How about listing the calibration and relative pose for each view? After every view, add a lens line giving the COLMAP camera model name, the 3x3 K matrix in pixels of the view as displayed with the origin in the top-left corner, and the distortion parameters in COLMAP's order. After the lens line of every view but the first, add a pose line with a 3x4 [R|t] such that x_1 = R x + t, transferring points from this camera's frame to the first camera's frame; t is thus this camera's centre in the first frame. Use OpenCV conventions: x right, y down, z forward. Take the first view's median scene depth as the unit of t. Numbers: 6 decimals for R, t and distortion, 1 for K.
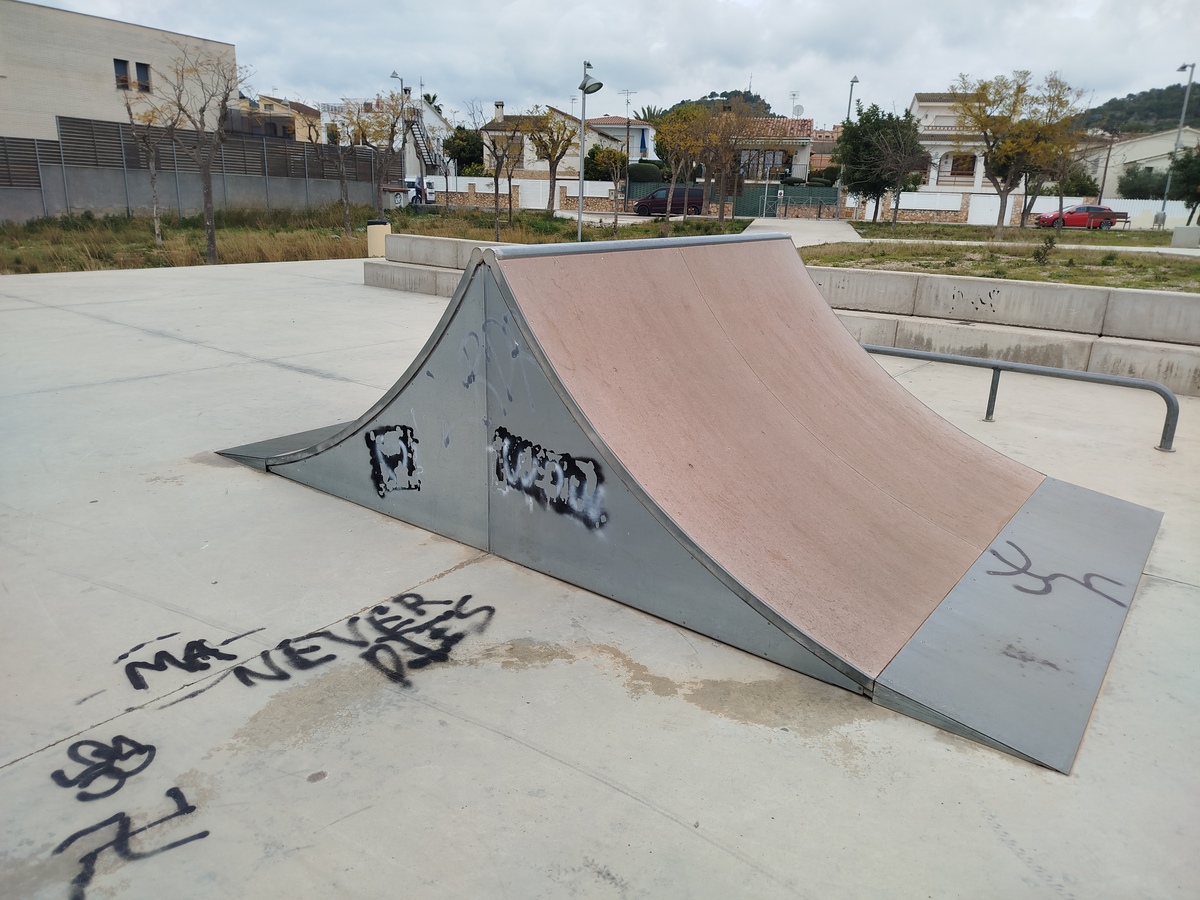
lens RADIAL K [[850.2, 0, 599.3], [0, 850.2, 449.1], [0, 0, 1]] dist [-0.010369, -0.006430]
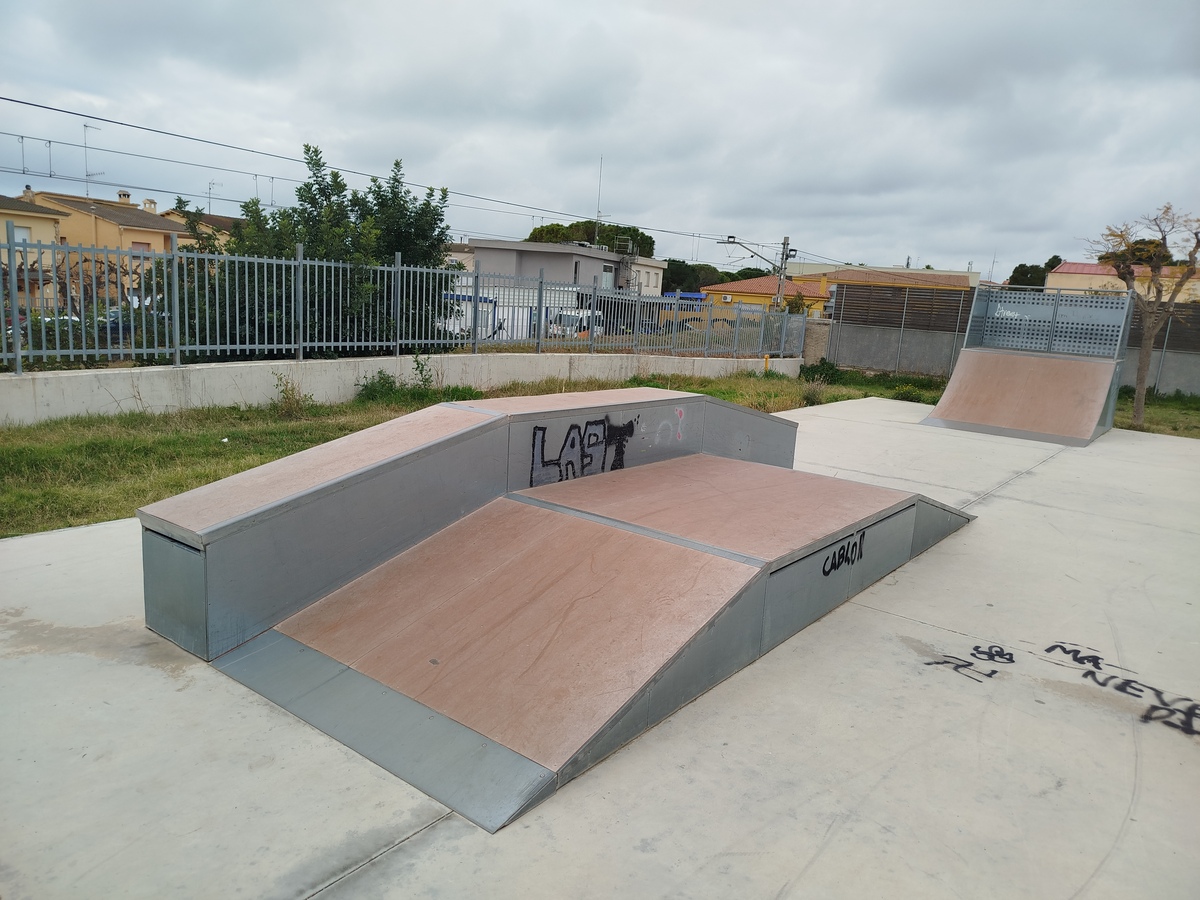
lens RADIAL K [[850.2, 0, 598.0], [0, 850.2, 449.3], [0, 0, 1]] dist [-0.010369, -0.006430]
pose [[0.004341, 0.159824, -0.987136, 1.227348], [-0.345651, 0.926539, 0.148493, -0.074614], [0.938353, 0.340560, 0.059266, -0.222902]]
